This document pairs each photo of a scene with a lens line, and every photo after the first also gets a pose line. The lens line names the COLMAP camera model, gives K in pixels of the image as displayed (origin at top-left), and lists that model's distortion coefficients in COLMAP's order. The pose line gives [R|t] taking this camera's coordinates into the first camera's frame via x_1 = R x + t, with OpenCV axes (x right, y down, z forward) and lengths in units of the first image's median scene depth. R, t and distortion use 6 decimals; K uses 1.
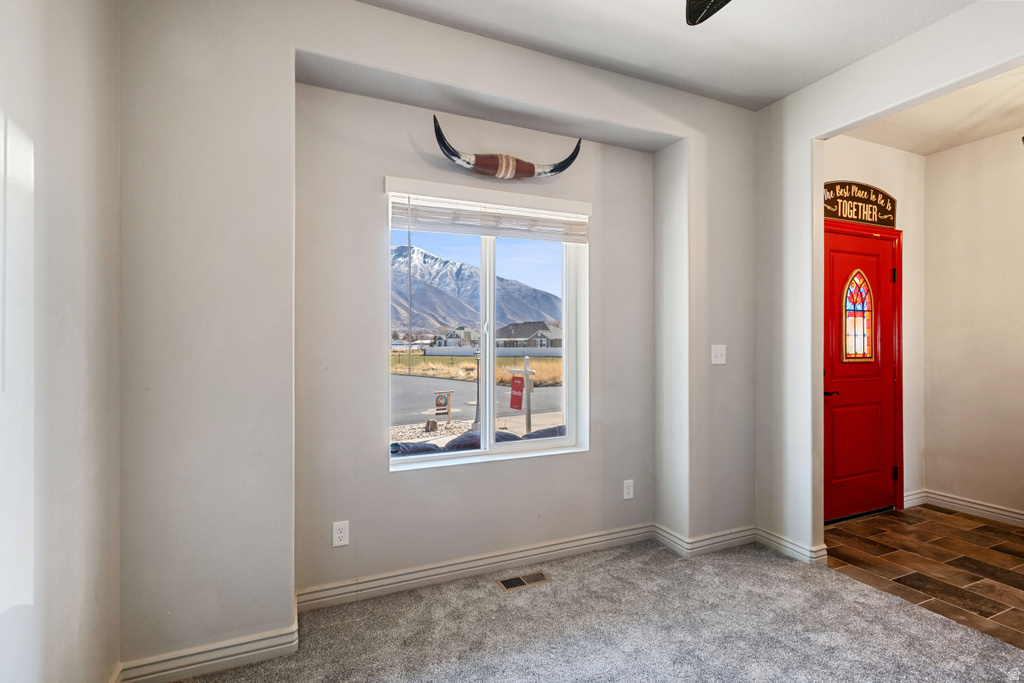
lens RADIAL K [[484.9, 0, 513.7], [0, 484.9, 341.9], [0, 0, 1]] dist [0.008399, 0.000059]
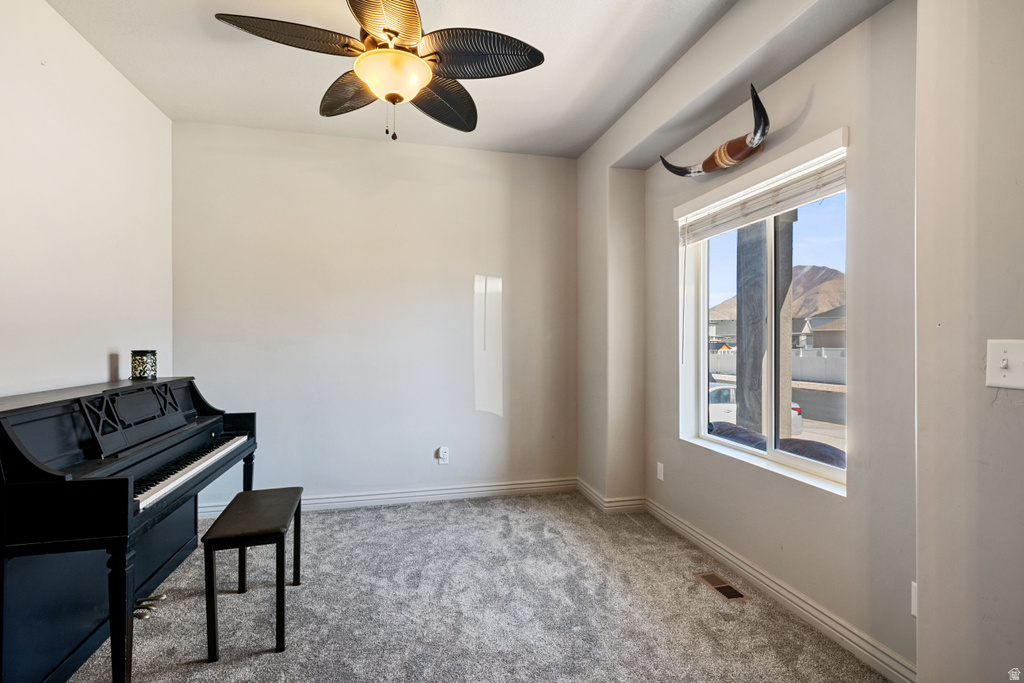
lens RADIAL K [[484.9, 0, 512.8], [0, 484.9, 342.5], [0, 0, 1]] dist [0.008399, 0.000059]
pose [[-0.184840, 0.004182, -0.982760, 1.059594], [-0.002799, 0.999985, 0.004782, 0.010746], [0.982765, 0.003635, -0.184826, 0.793101]]
